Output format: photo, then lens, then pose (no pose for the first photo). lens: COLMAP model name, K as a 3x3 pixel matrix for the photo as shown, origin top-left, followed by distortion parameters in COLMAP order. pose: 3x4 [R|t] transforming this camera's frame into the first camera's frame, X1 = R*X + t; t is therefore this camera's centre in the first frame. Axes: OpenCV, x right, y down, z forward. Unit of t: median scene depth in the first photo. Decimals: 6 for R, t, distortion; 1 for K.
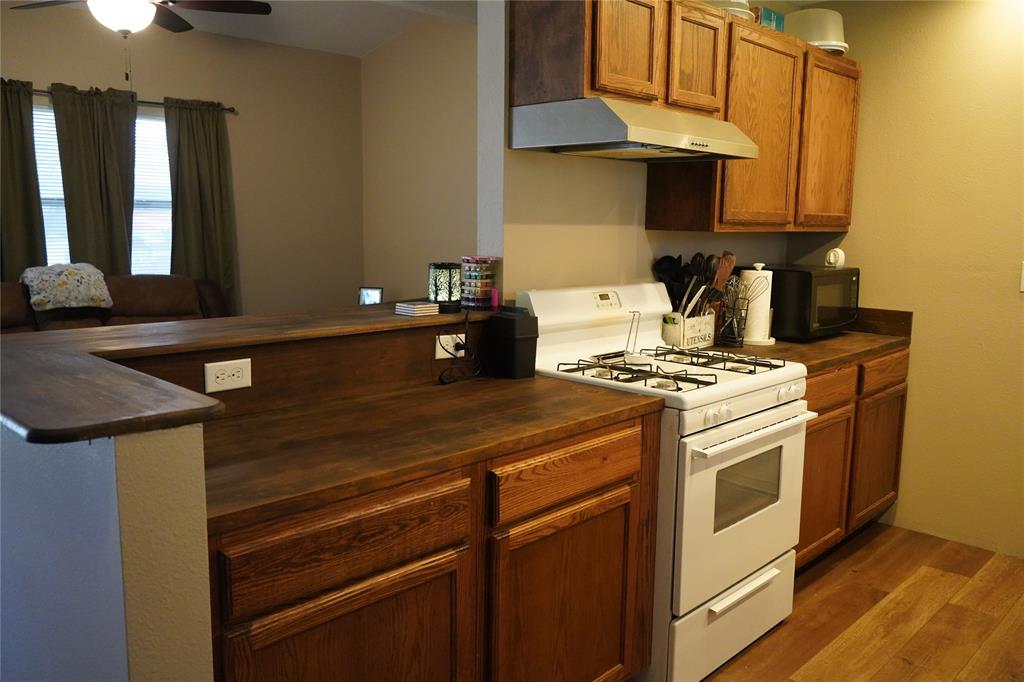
lens RADIAL K [[802.7, 0, 513.9], [0, 802.7, 337.1], [0, 0, 1]] dist [-0.021943, 0.032201]
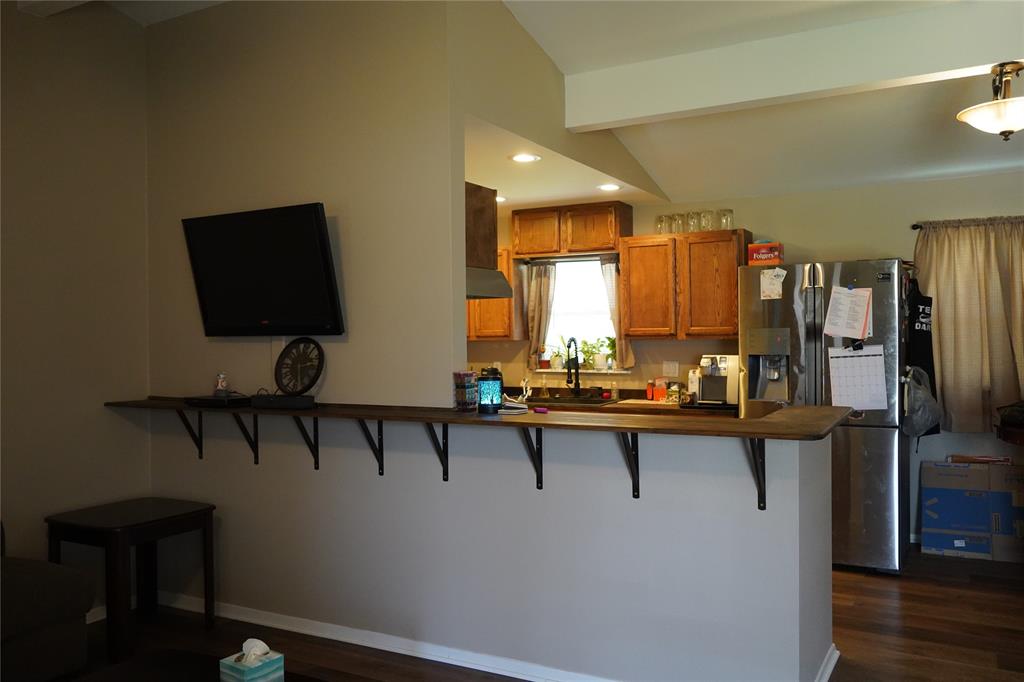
lens RADIAL K [[802.7, 0, 517.4], [0, 802.7, 339.5], [0, 0, 1]] dist [-0.021943, 0.032201]
pose [[-0.262683, -0.017650, 0.964721, -1.135796], [0.146911, 0.987444, 0.058068, -0.182061], [-0.953632, 0.156982, -0.256792, 1.041711]]
